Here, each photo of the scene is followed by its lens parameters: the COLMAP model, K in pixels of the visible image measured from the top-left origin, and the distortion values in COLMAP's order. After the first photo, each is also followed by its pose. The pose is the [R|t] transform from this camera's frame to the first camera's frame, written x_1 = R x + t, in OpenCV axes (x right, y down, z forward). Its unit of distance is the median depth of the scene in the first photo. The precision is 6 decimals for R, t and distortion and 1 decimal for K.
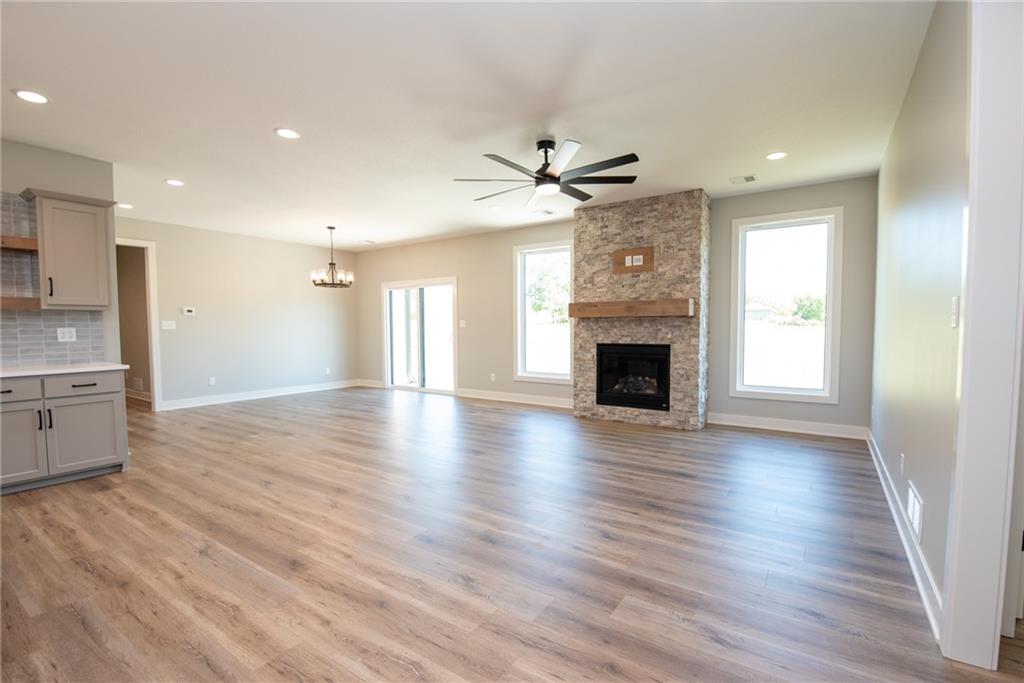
lens RADIAL K [[462.1, 0, 514.8], [0, 462.1, 350.0], [0, 0, 1]] dist [0.000993, -0.010294]
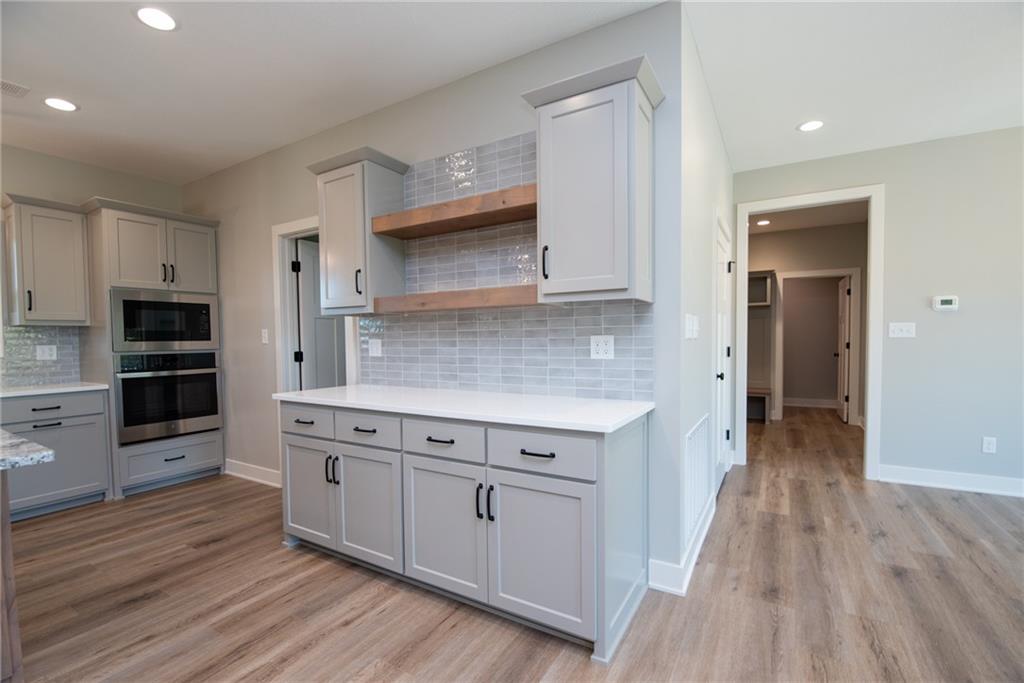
lens RADIAL K [[446.5, 0, 521.5], [0, 446.5, 355.4], [0, 0, 1]] dist [-0.003394, -0.008907]
pose [[0.071470, 0.041463, -0.996581, -0.312628], [-0.043375, 0.998320, 0.038425, -0.029557], [0.996499, 0.040480, 0.073149, 0.626389]]
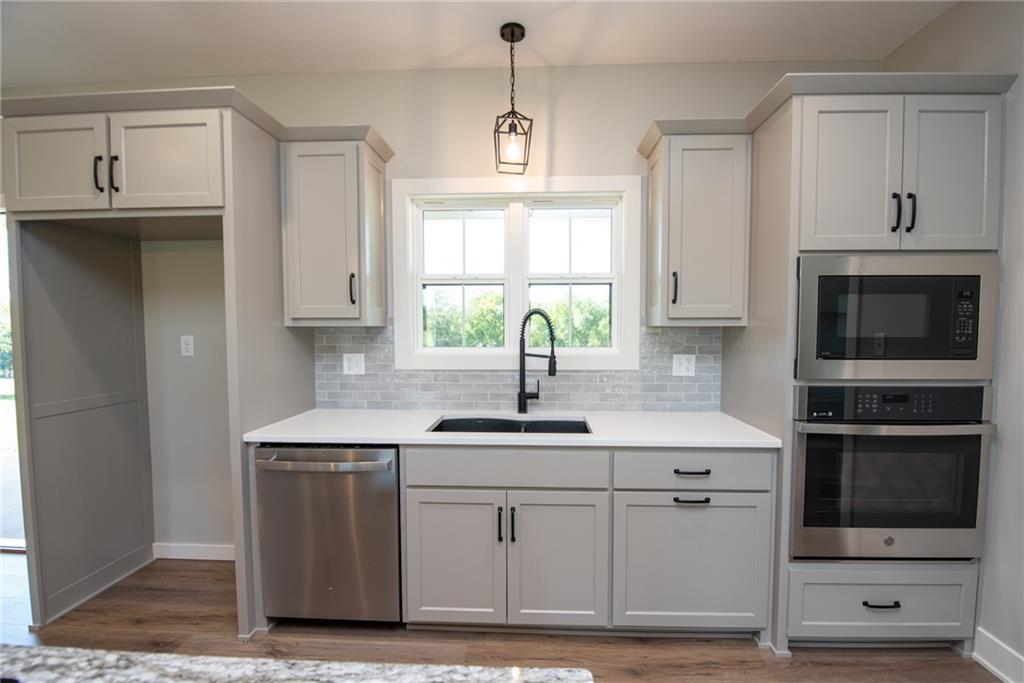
lens RADIAL K [[446.5, 0, 521.5], [0, 446.5, 355.4], [0, 0, 1]] dist [-0.003394, -0.008907]
pose [[-0.851349, 0.038720, -0.523168, -0.636060], [-0.022148, 0.993730, 0.109588, -0.033772], [0.524132, 0.104885, -0.845154, 0.268048]]
